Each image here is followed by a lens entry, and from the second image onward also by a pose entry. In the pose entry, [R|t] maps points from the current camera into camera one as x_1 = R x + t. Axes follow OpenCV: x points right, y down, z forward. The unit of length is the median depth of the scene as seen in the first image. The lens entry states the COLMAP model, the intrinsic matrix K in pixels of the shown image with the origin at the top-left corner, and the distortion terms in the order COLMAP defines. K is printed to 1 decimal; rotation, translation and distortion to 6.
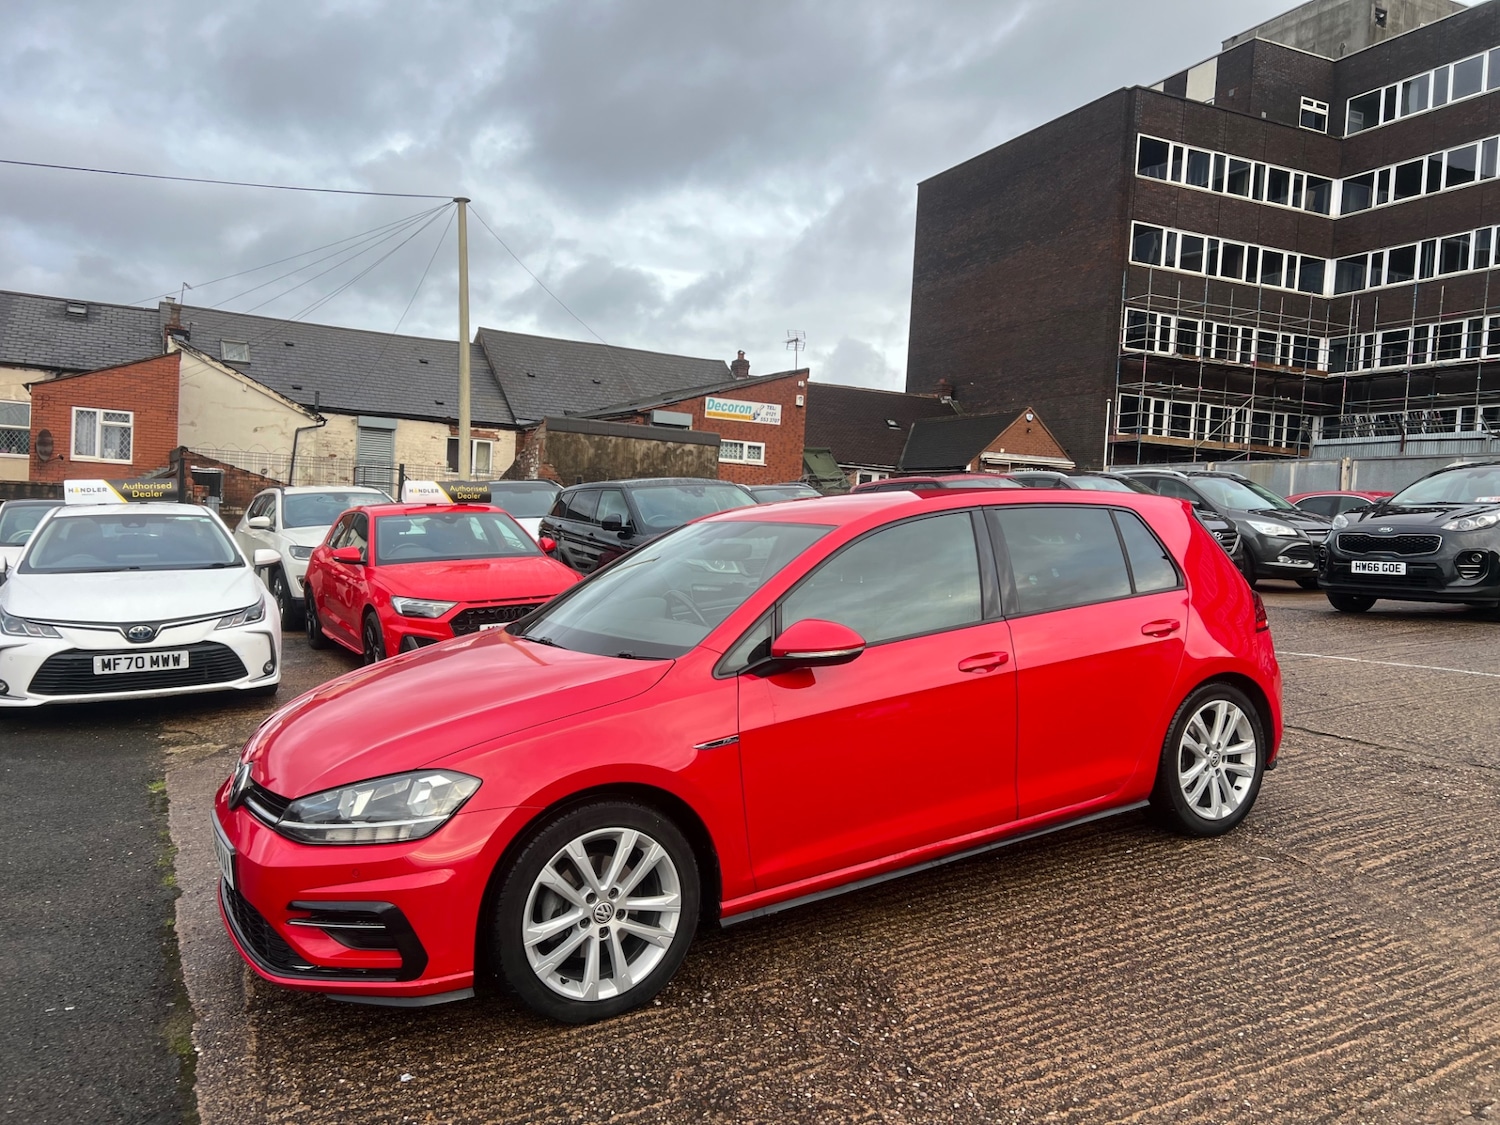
lens RADIAL K [[1124.4, 0, 756.3], [0, 1124.4, 575.1], [0, 0, 1]] dist [0.060229, -0.062833]
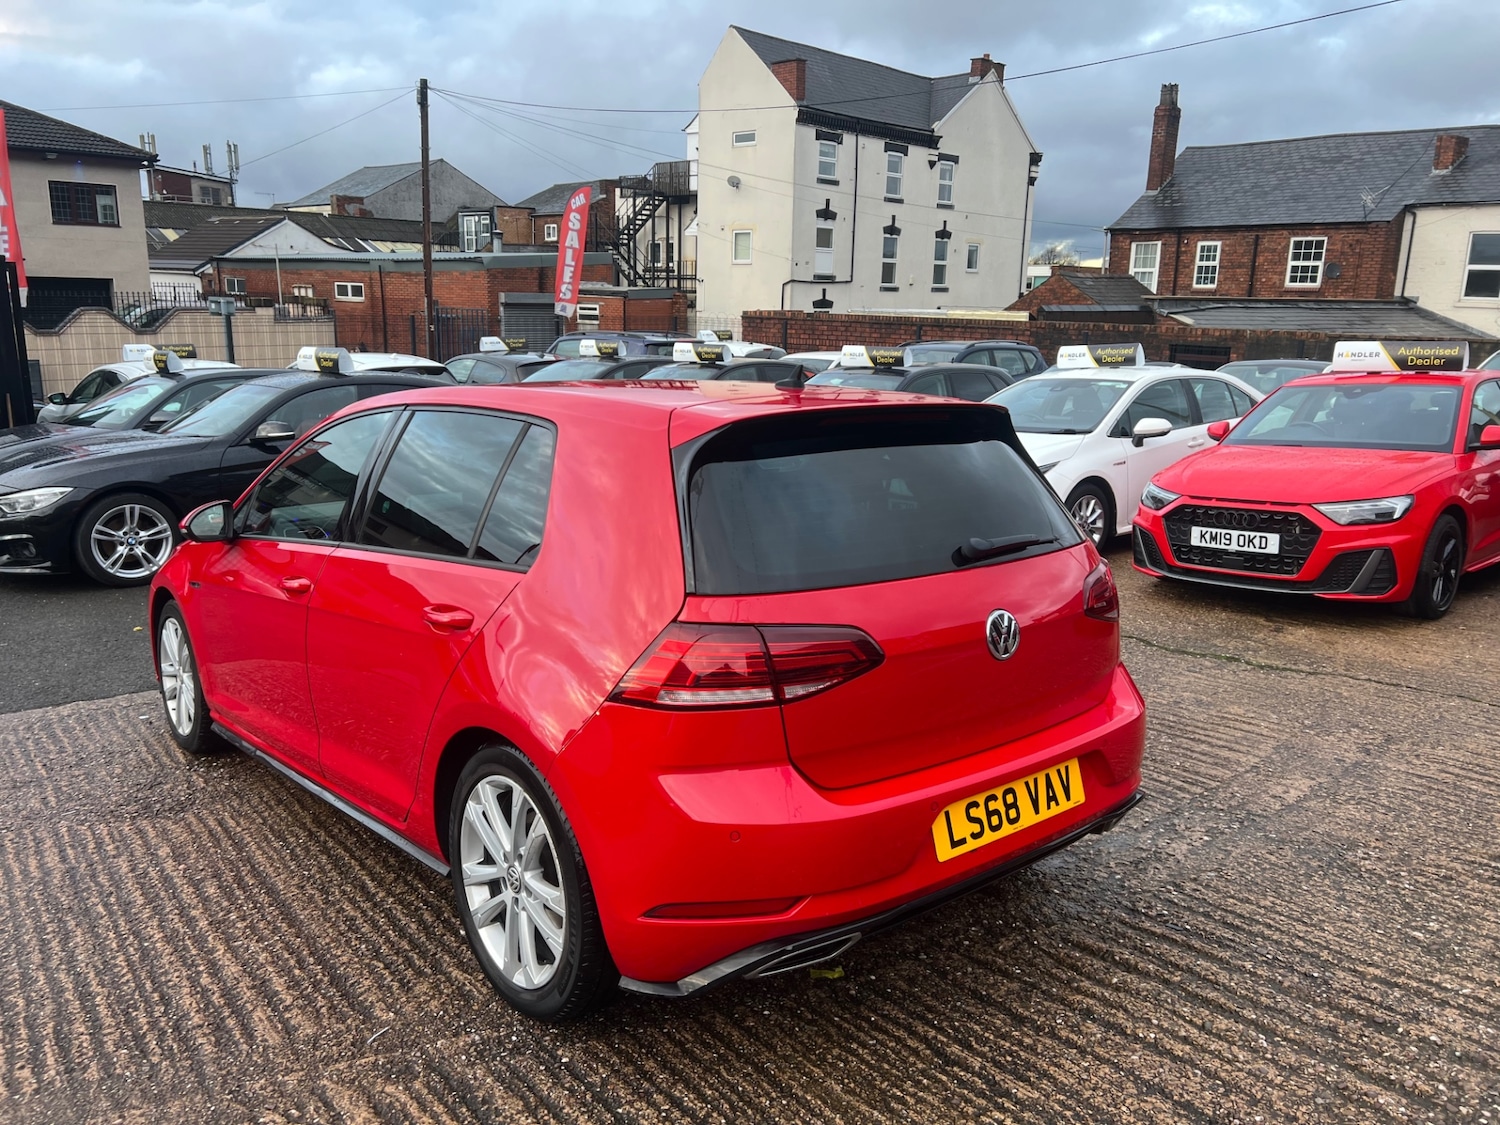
lens RADIAL K [[1124.4, 0, 737.5], [0, 1124.4, 567.8], [0, 0, 1]] dist [0.060229, -0.062833]
pose [[0.156731, 0.186484, -0.969876, 0.498039], [-0.062819, 0.981906, 0.178645, -0.051380], [0.985641, 0.032927, 0.165610, 0.536768]]
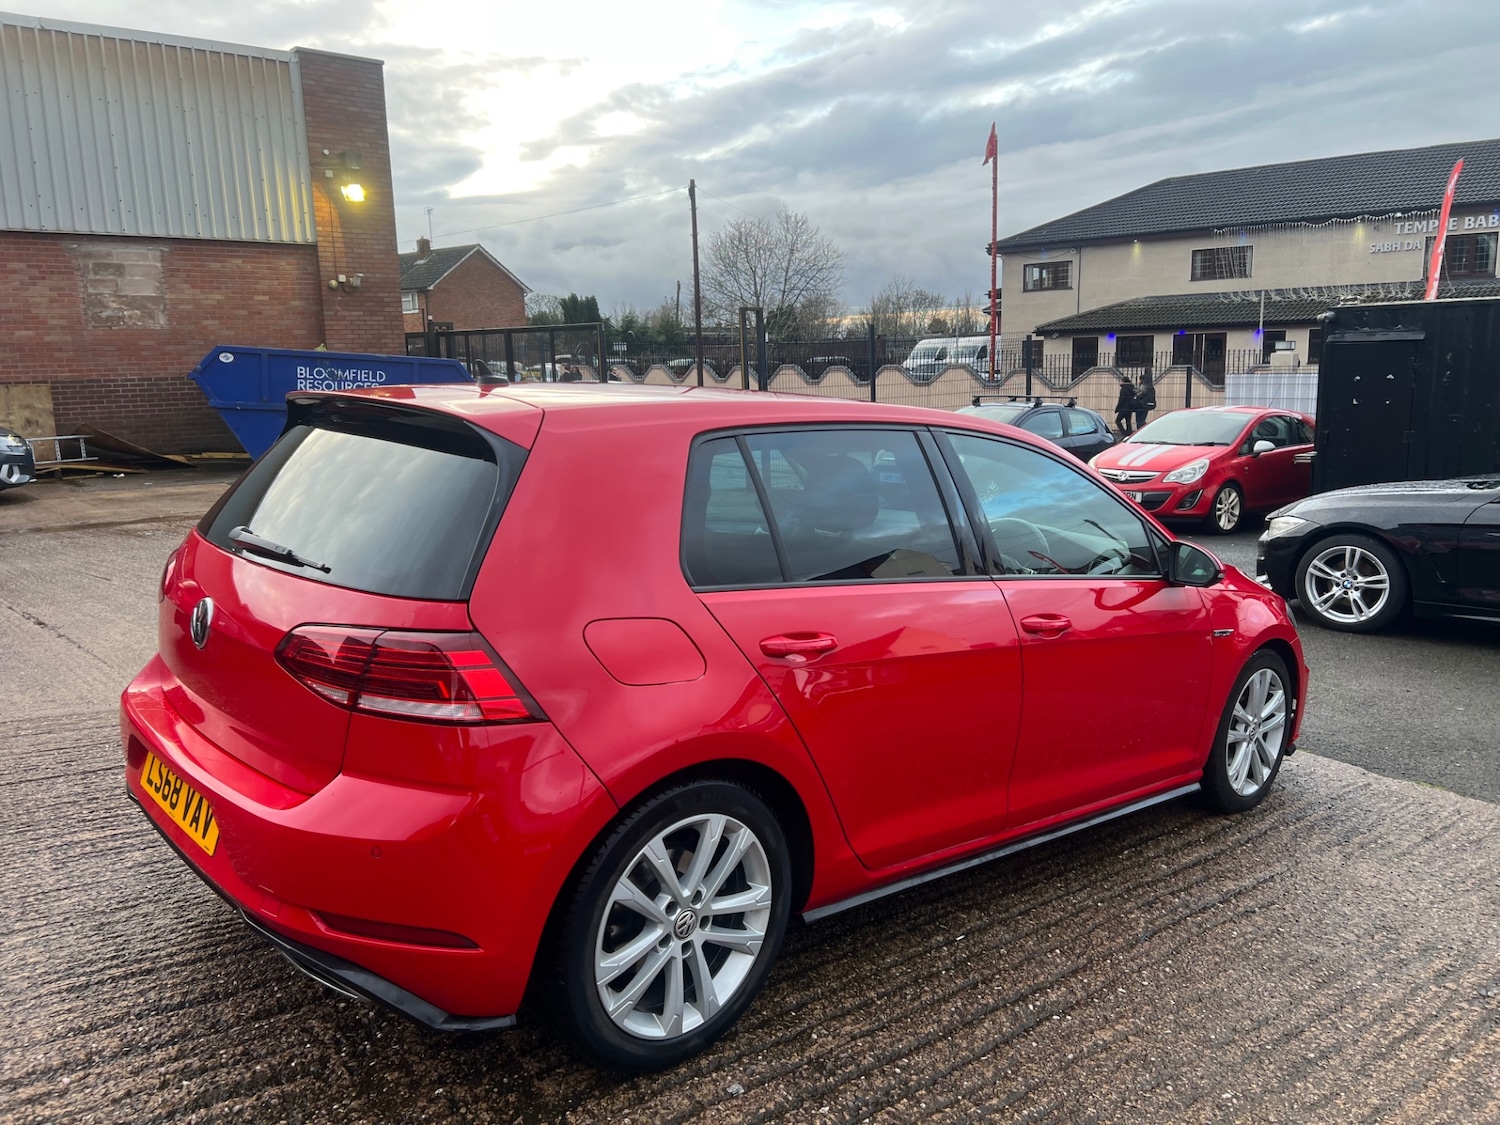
lens RADIAL K [[1124.4, 0, 761.9], [0, 1124.4, 558.9], [0, 0, 1]] dist [0.060229, -0.062833]
pose [[-0.979781, 0.006438, -0.199968, 0.149105], [-0.037710, 0.975625, 0.216180, -0.069953], [0.196485, 0.219349, -0.955657, 0.950866]]
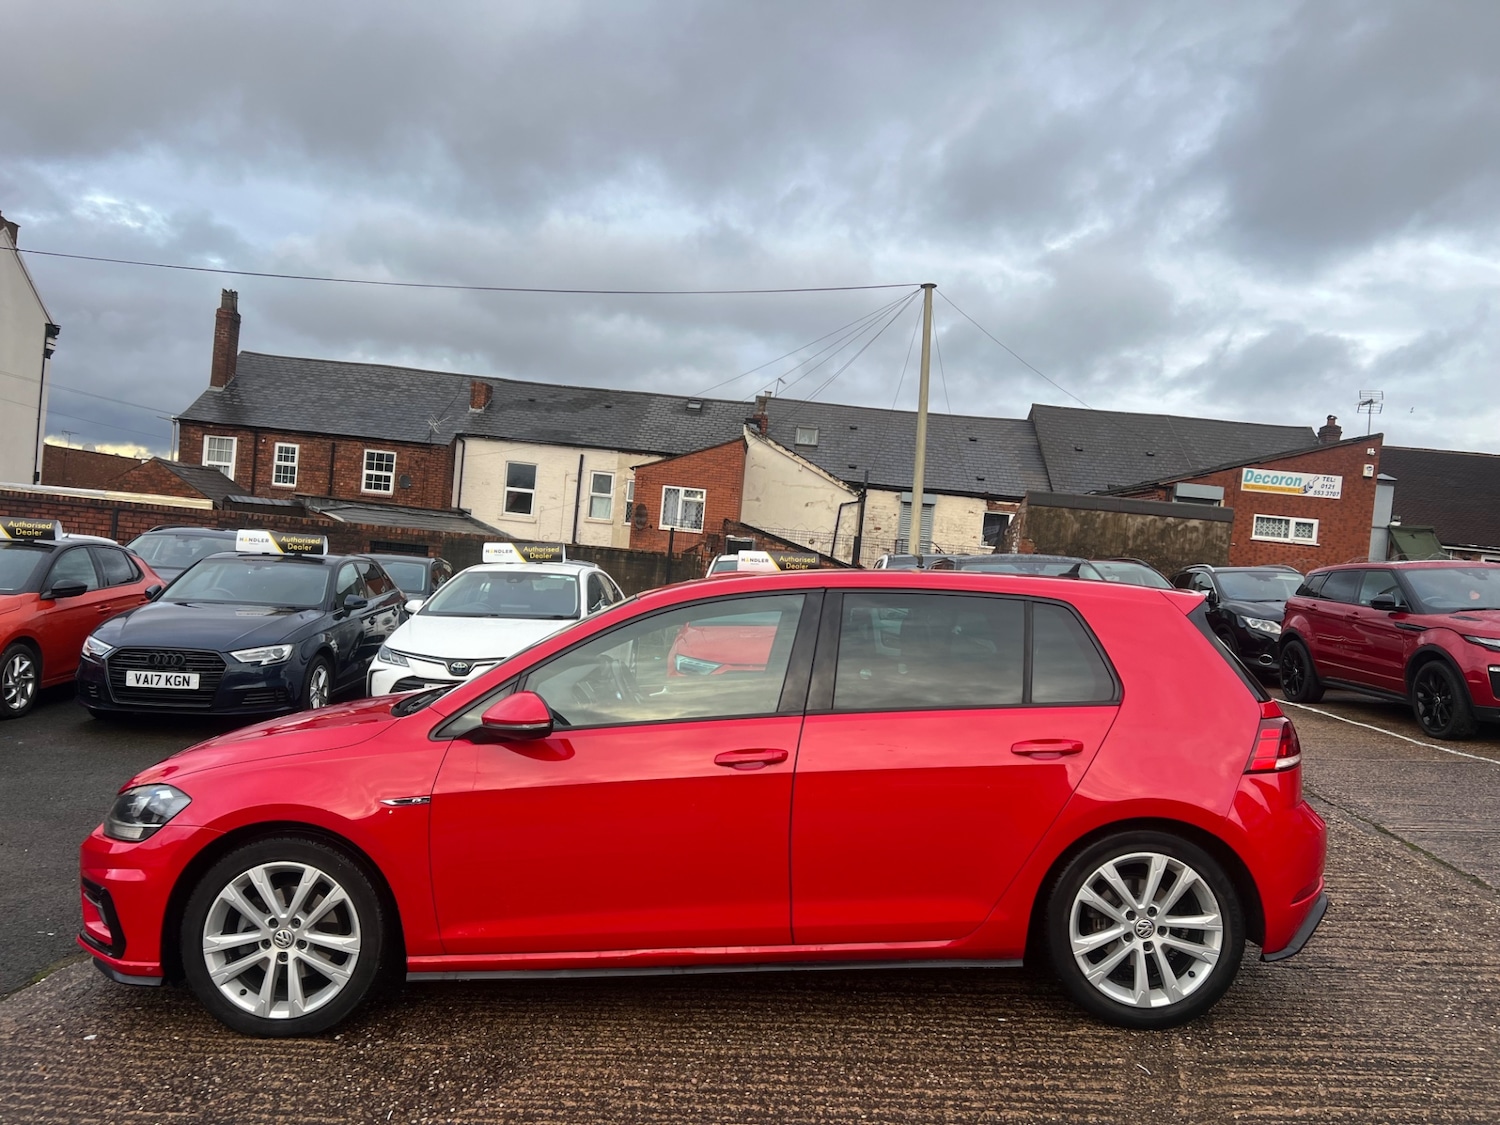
lens RADIAL K [[1124.4, 0, 757.0], [0, 1124.4, 574.9], [0, 0, 1]] dist [0.060229, -0.062833]
pose [[0.860392, 0.037411, -0.508257, 0.298596], [-0.070666, 0.996426, -0.046282, -0.012946], [0.504709, 0.075738, 0.859961, 0.094545]]
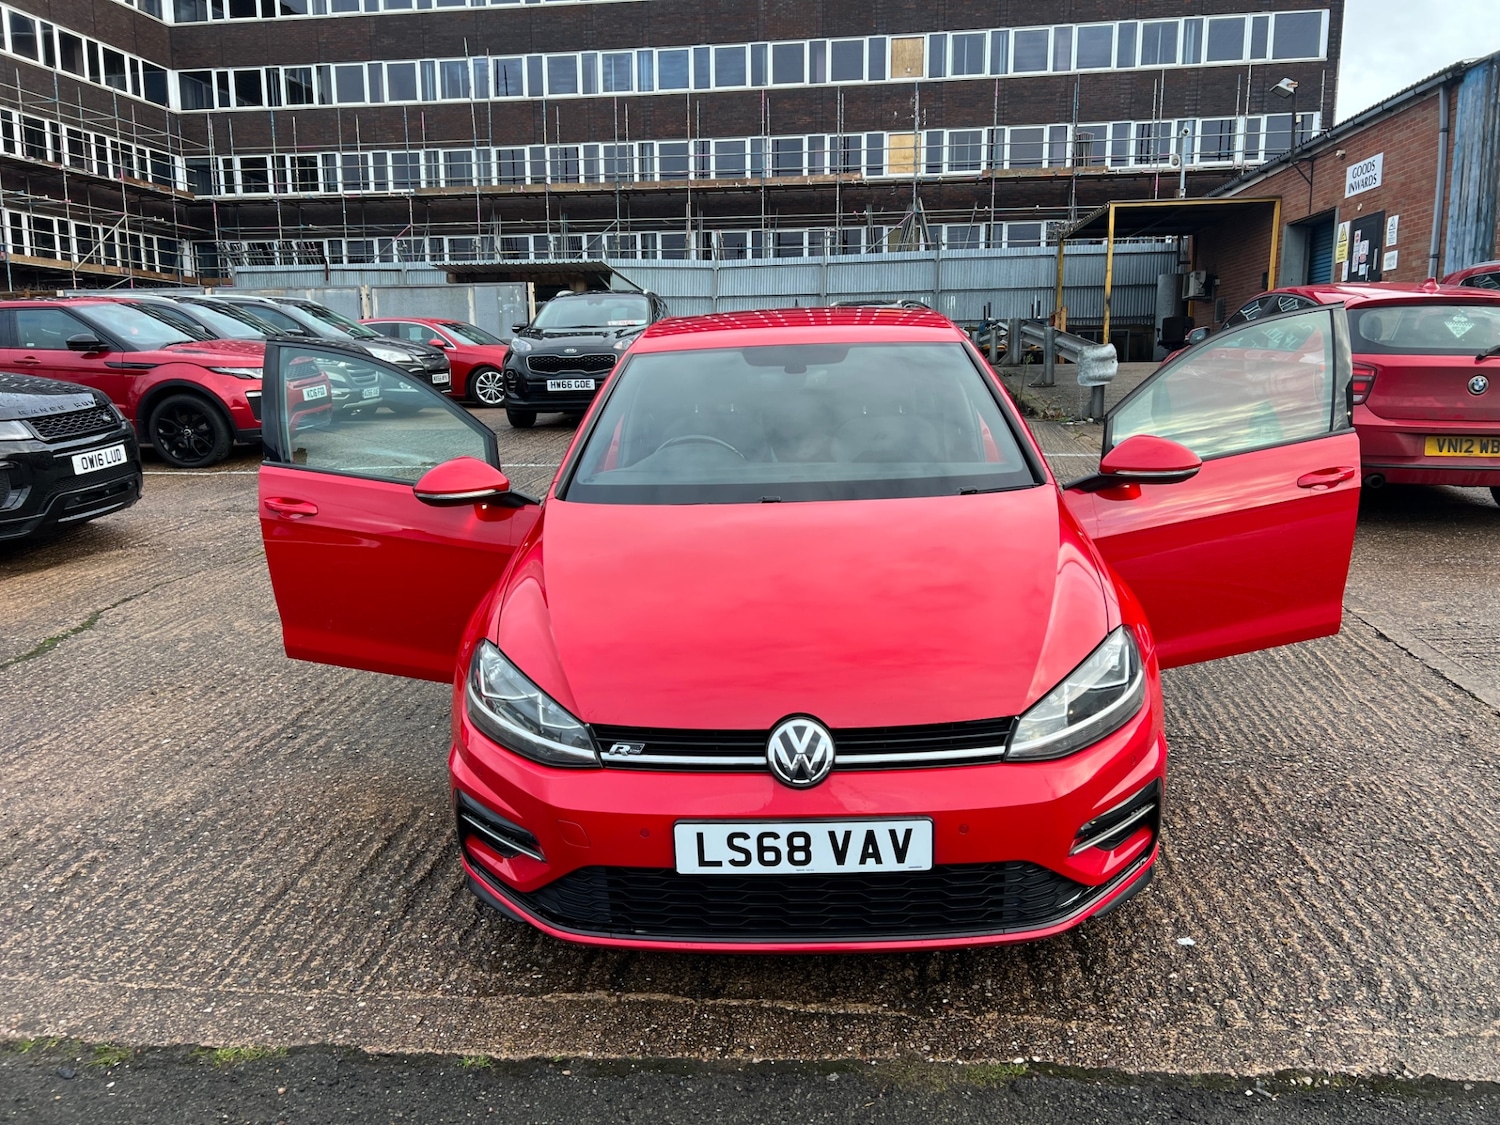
lens RADIAL K [[1124.4, 0, 760.4], [0, 1124.4, 567.9], [0, 0, 1]] dist [0.060229, -0.062833]
pose [[0.547798, -0.190301, 0.814680, -0.404081], [0.074950, 0.981033, 0.178762, -0.018361], [-0.833247, -0.036865, 0.551671, 0.263846]]
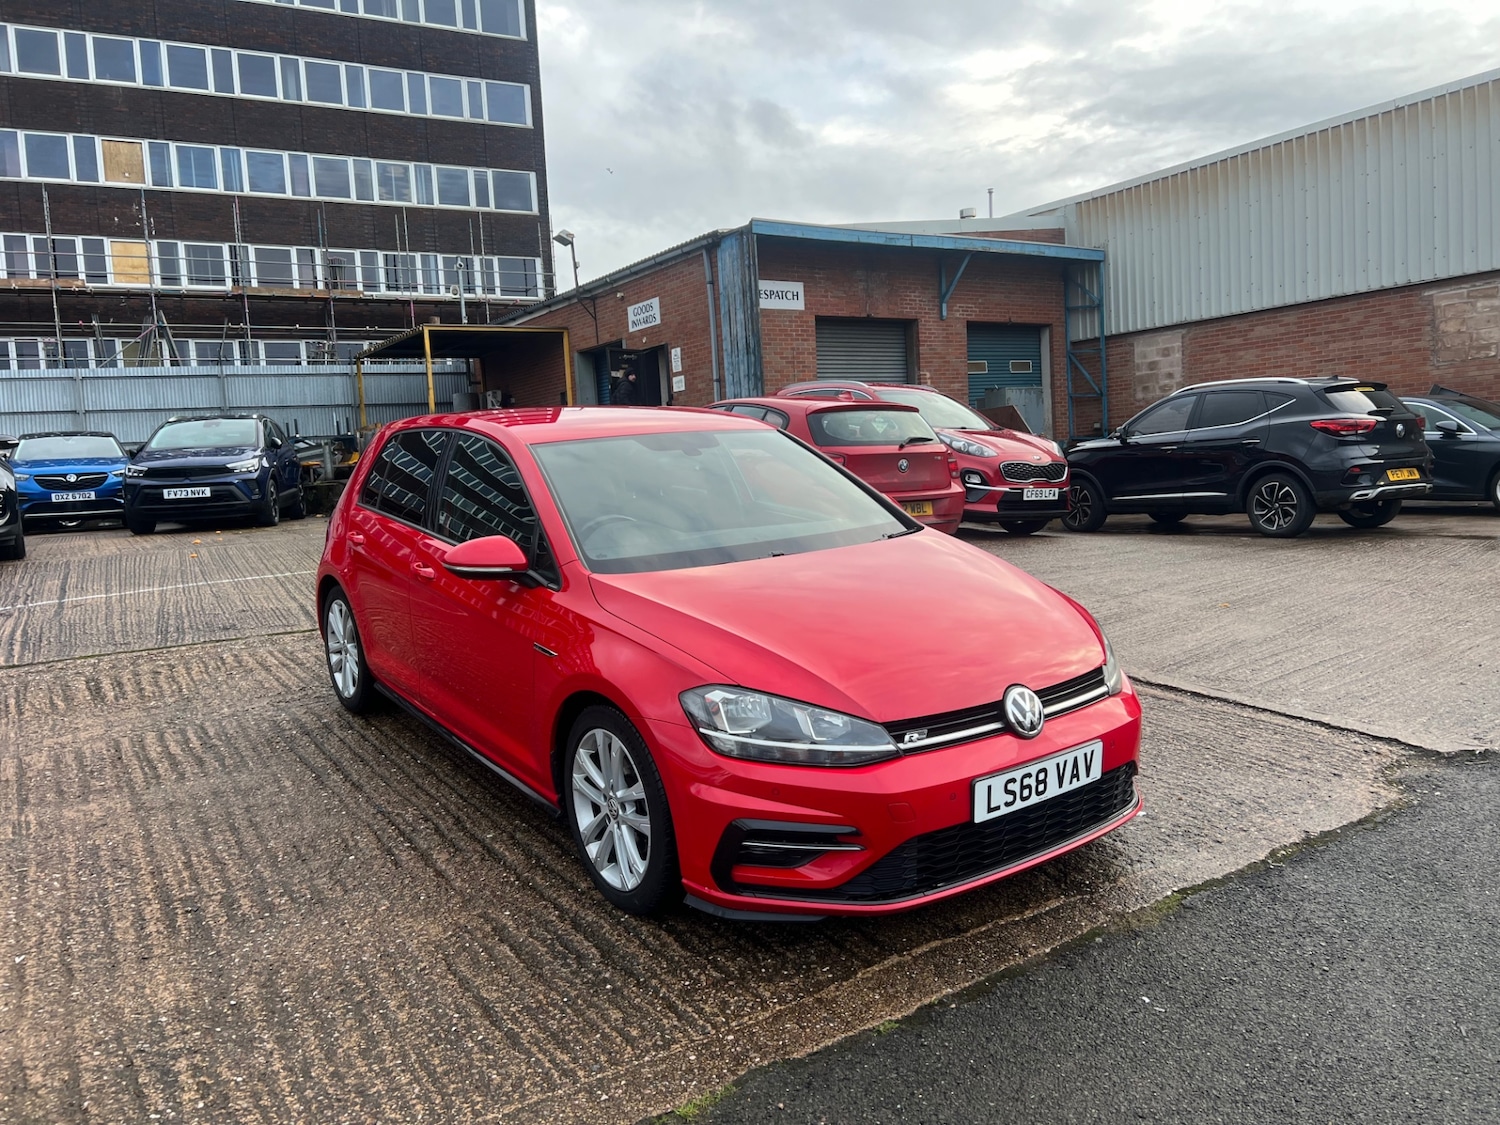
lens RADIAL K [[1124.4, 0, 758.2], [0, 1124.4, 569.0], [0, 0, 1]] dist [0.060229, -0.062833]
pose [[-0.088555, -0.129470, 0.987621, -0.532231], [0.102814, 0.985032, 0.138349, -0.029796], [-0.990751, 0.113793, -0.073919, 0.512353]]
